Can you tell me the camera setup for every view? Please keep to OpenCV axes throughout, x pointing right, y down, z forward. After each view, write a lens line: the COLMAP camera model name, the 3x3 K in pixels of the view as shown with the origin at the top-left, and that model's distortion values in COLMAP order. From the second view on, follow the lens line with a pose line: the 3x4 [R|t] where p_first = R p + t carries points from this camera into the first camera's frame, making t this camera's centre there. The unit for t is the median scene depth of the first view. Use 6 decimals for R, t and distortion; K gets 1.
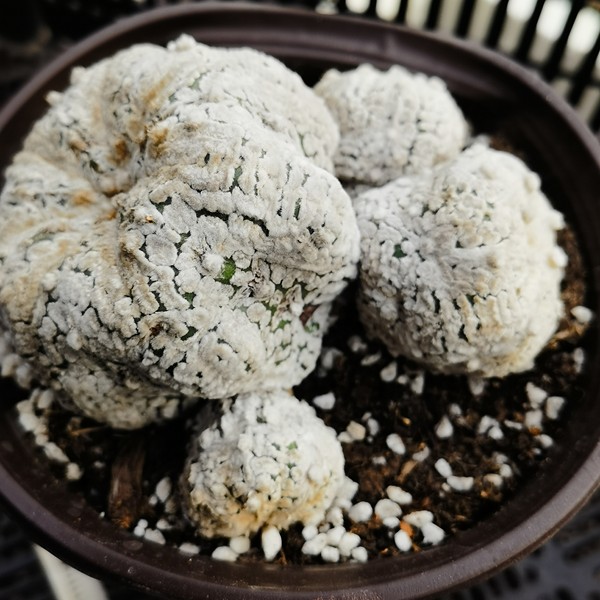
lens RADIAL K [[817.9, 0, 303.0], [0, 817.9, 300.2], [0, 0, 1]] dist [0.030504, 0.000000]
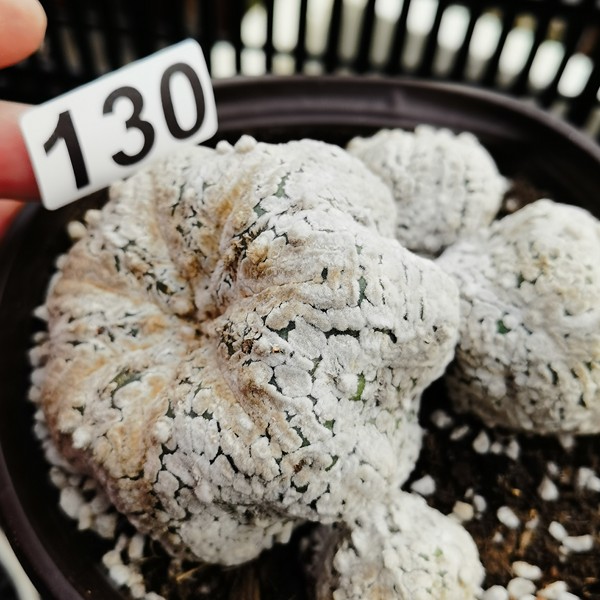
lens RADIAL K [[817.9, 0, 298.5], [0, 817.9, 299.4], [0, 0, 1]] dist [0.030504, 0.000000]
pose [[0.974159, -0.162643, 0.156720, -0.264127], [0.163373, 0.986529, 0.008304, -0.140319], [-0.155959, 0.017515, 0.987608, 0.082700]]
